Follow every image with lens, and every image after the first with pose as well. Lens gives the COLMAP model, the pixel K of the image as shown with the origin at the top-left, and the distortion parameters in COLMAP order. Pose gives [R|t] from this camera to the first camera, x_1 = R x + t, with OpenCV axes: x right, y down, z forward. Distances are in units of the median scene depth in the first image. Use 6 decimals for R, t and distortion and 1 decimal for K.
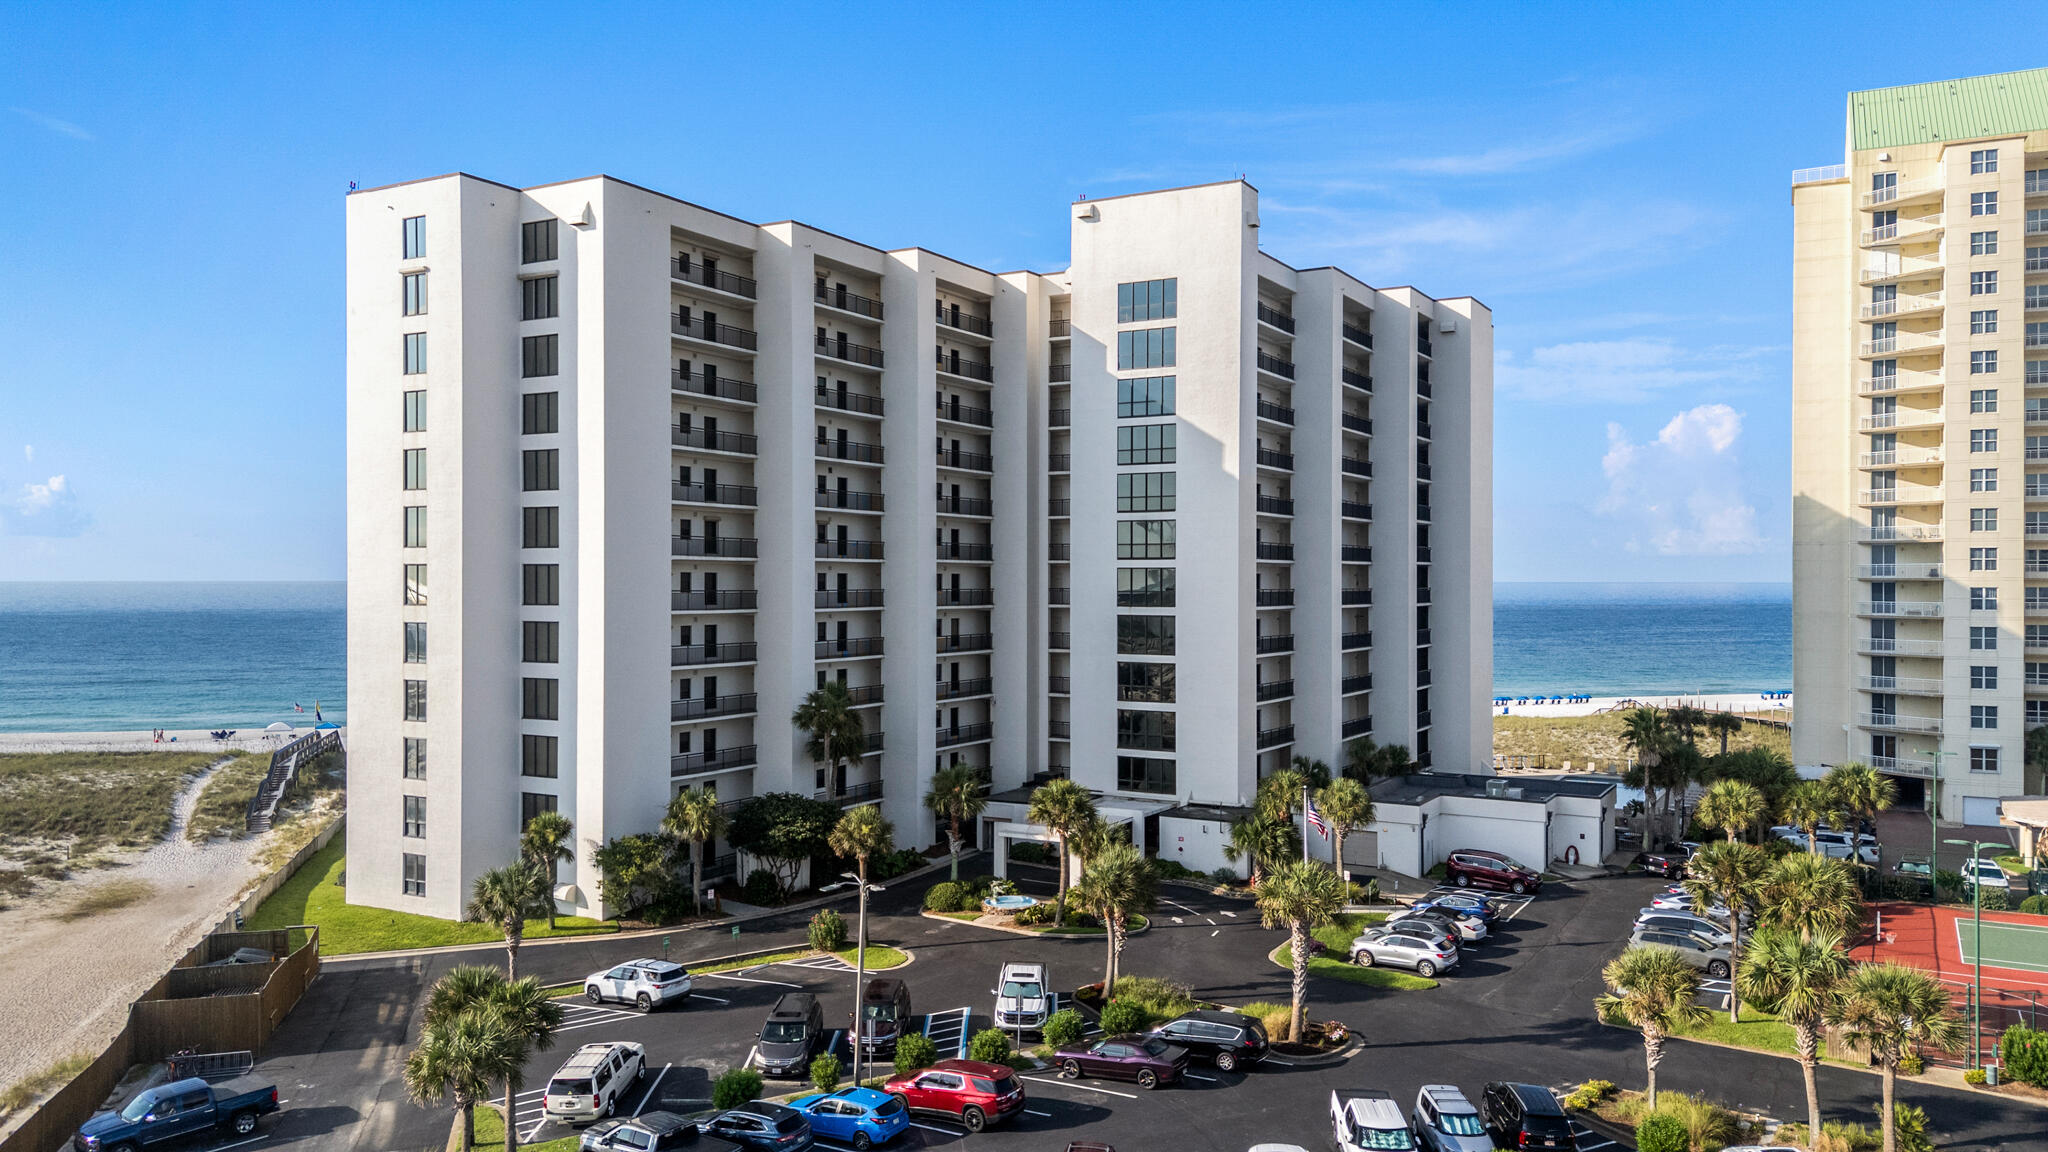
lens RADIAL K [[1540.9, 0, 1021.5], [0, 1540.9, 579.9], [0, 0, 1]] dist [0.040133, -0.010824]
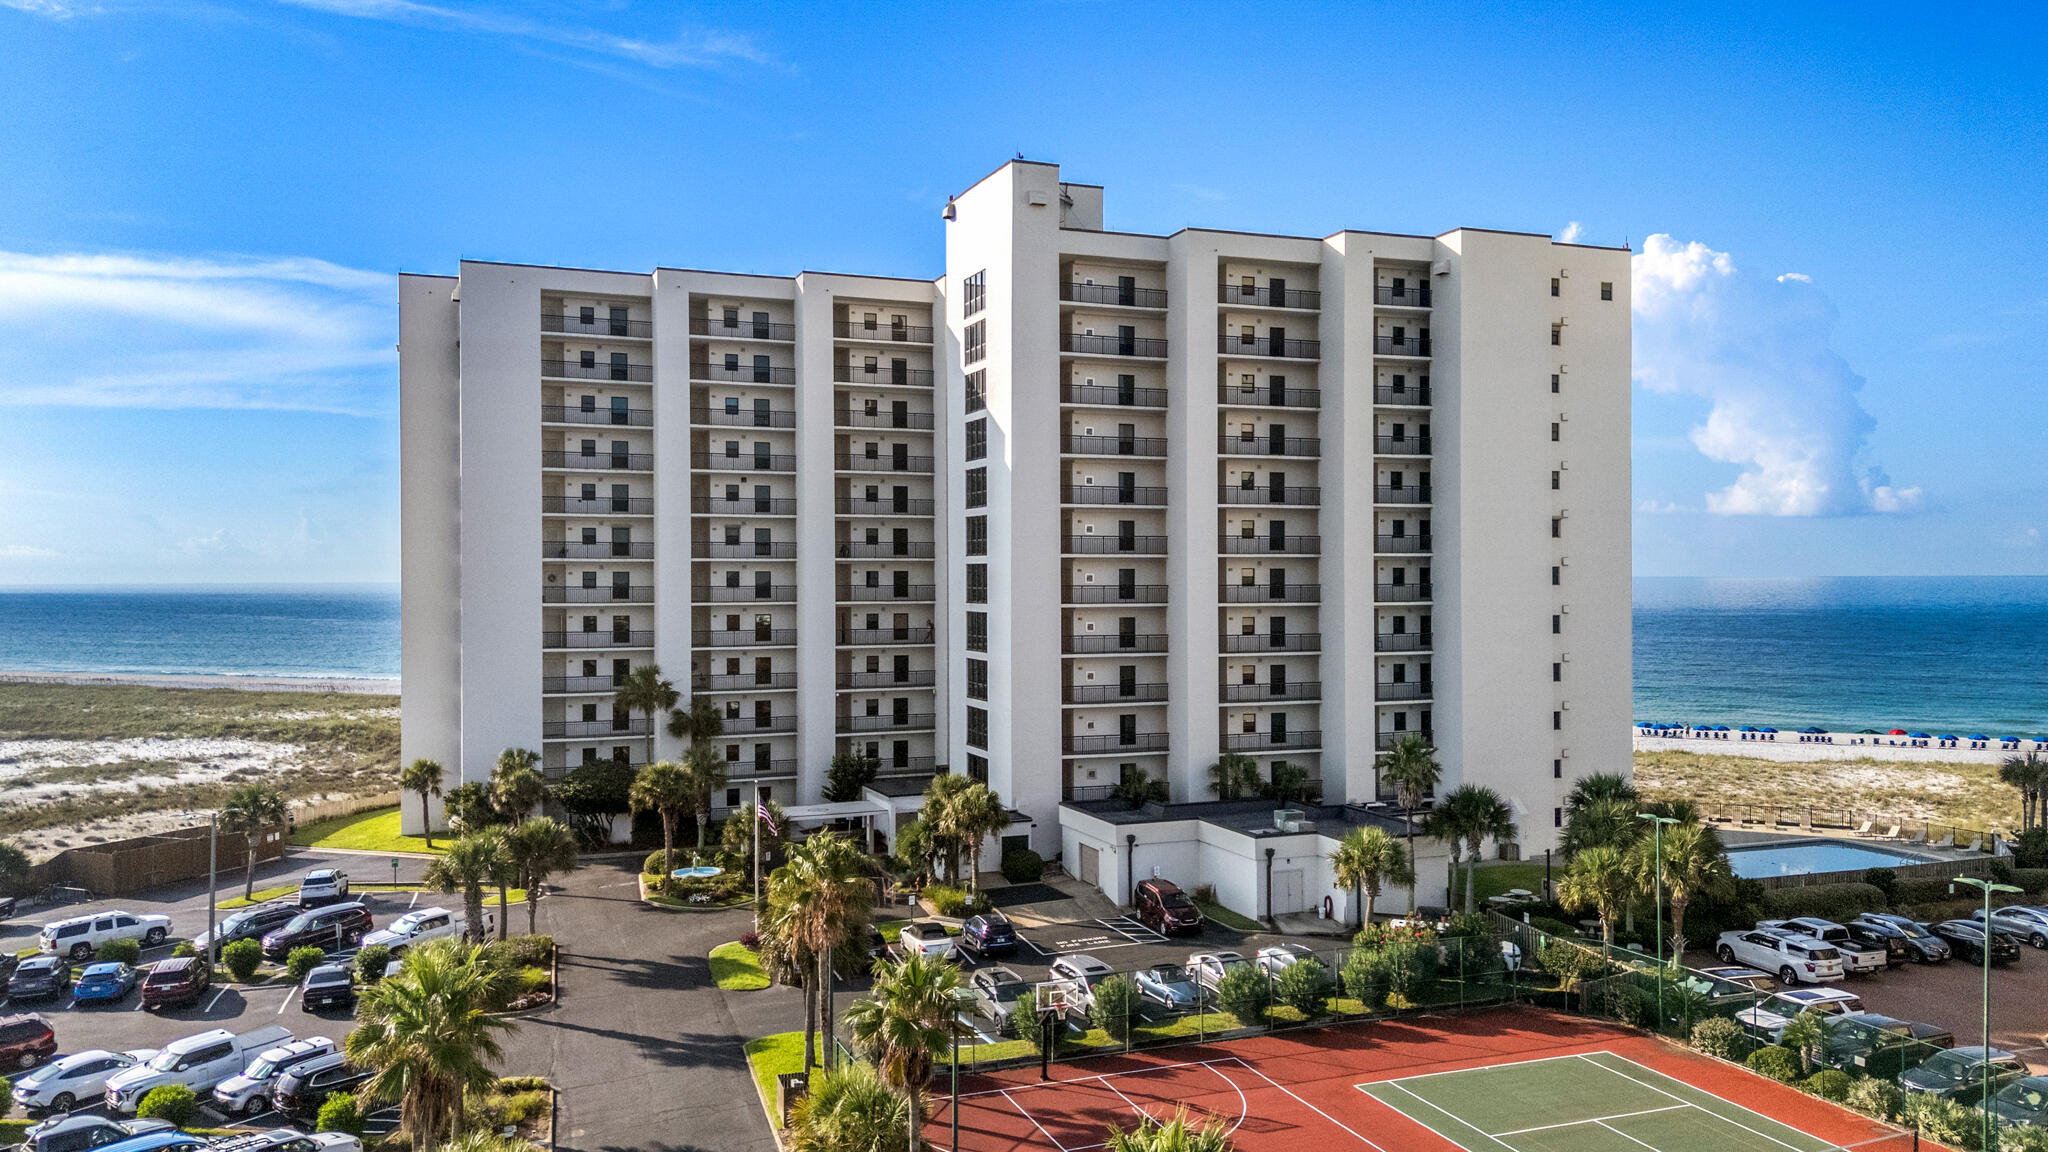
lens RADIAL K [[1540.9, 0, 998.3], [0, 1540.9, 589.8], [0, 0, 1]] dist [0.040133, -0.010824]
pose [[0.772098, 0.002273, -0.635500, 0.619591], [0.003054, 0.999969, 0.007287, 0.001246], [0.635496, -0.007567, 0.772067, 0.211669]]
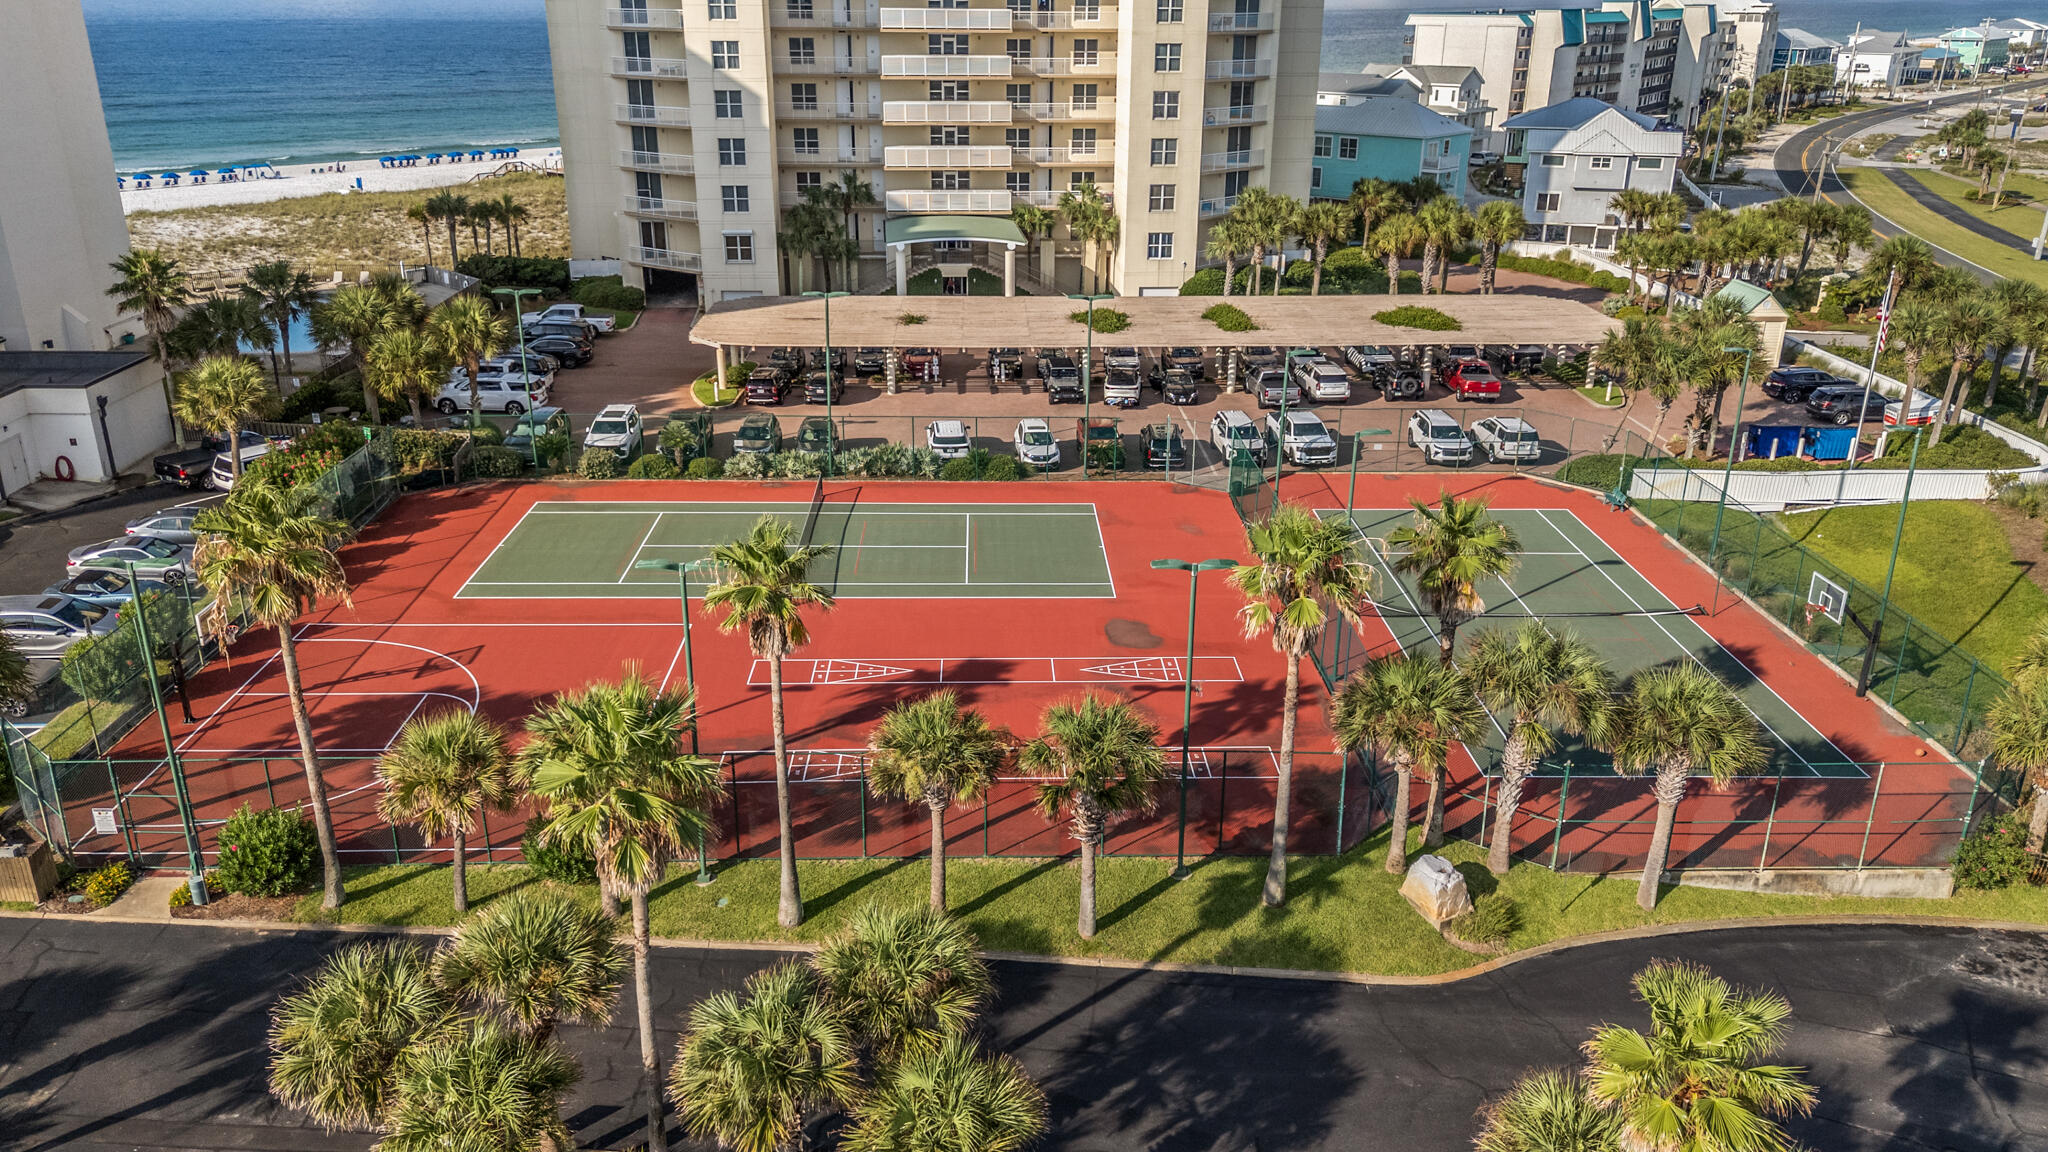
lens RADIAL K [[1540.9, 0, 1031.4], [0, 1540.9, 571.6], [0, 0, 1]] dist [0.040133, -0.010824]
pose [[0.856885, -0.179928, 0.483087, 0.317162], [-0.001689, 0.936126, 0.351660, -0.022470], [-0.515504, -0.302149, 0.801849, 0.165771]]
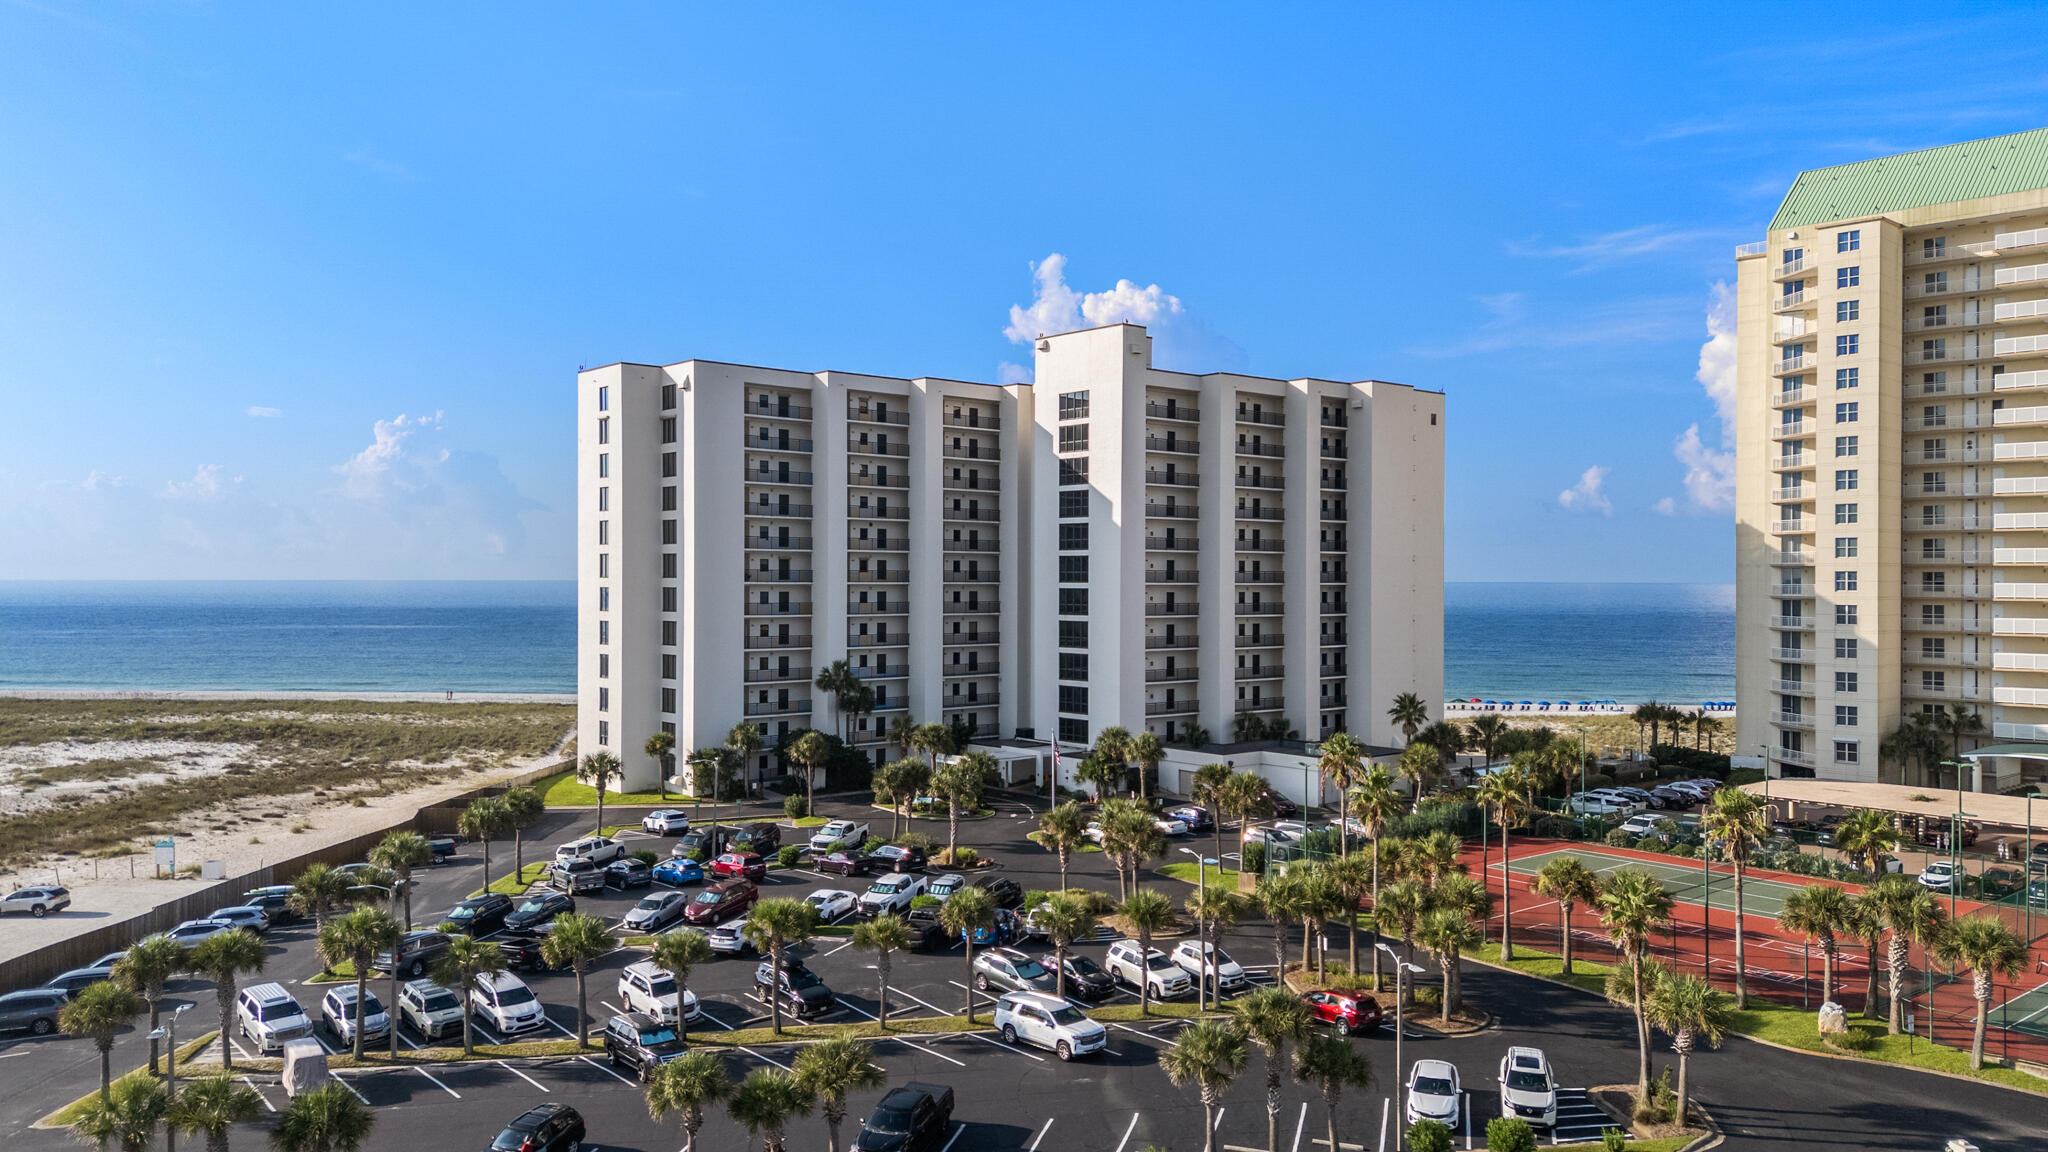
lens RADIAL K [[1540.9, 0, 994.4], [0, 1540.9, 577.8], [0, 0, 1]] dist [0.040133, -0.010824]
pose [[0.936109, 0.000765, -0.351710, 0.449731], [-0.001543, 0.999997, -0.001931, -0.012845], [0.351707, 0.002350, 0.936107, -0.333475]]
